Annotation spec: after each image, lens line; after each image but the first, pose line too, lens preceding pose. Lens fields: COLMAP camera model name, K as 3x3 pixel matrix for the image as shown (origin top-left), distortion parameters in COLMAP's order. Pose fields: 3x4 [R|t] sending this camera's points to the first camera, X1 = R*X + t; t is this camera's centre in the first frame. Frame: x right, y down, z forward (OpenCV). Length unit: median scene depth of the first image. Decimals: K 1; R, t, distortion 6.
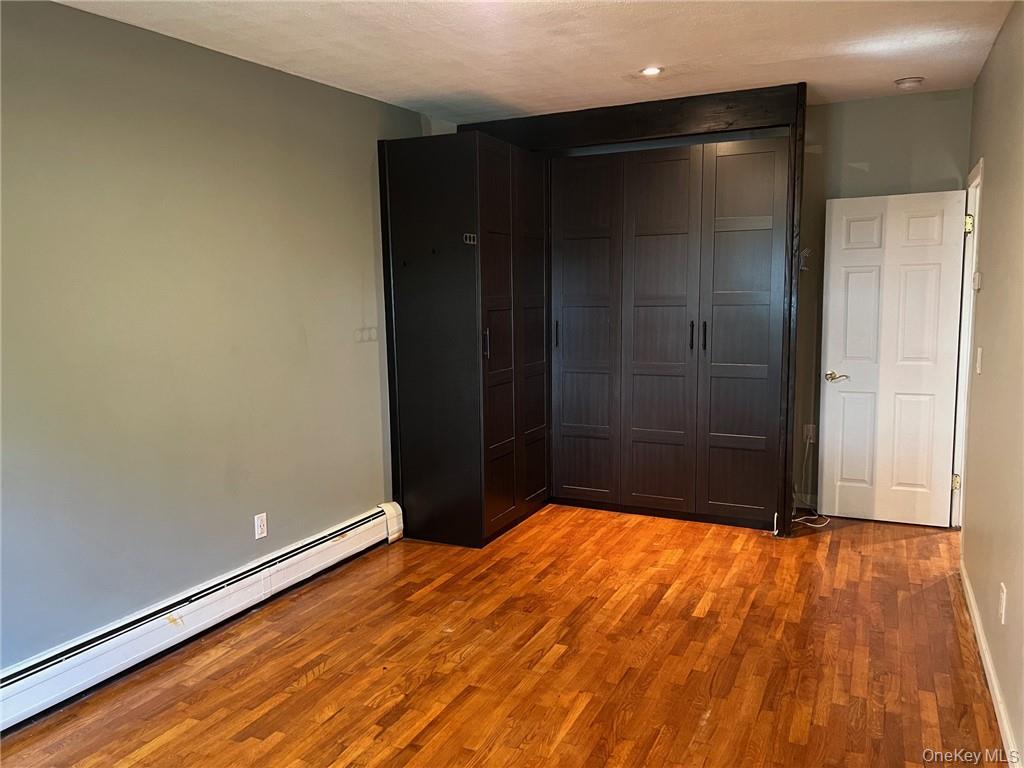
lens RADIAL K [[774.9, 0, 517.3], [0, 774.9, 383.5], [0, 0, 1]] dist [0.003545, 0.002869]
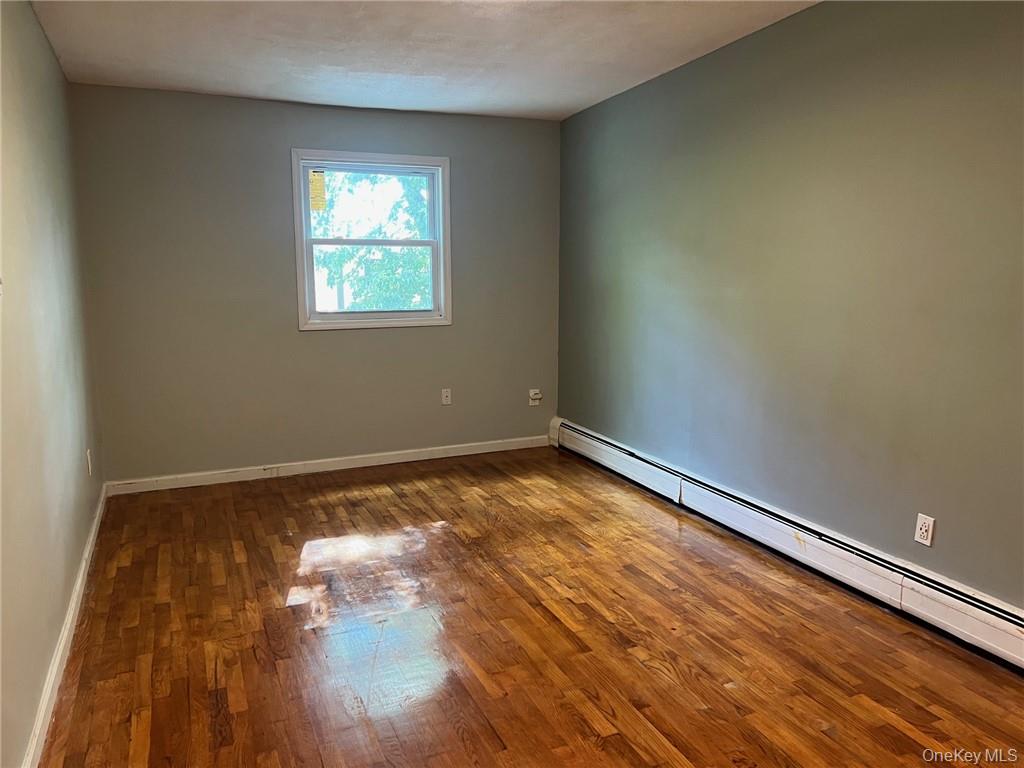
lens RADIAL K [[774.9, 0, 514.2], [0, 774.9, 383.6], [0, 0, 1]] dist [0.003545, 0.002869]
pose [[-0.667655, 0.131973, -0.732680, 0.620229], [-0.072781, 0.967877, 0.240659, -0.150244], [0.740905, 0.214002, -0.636603, 1.359819]]
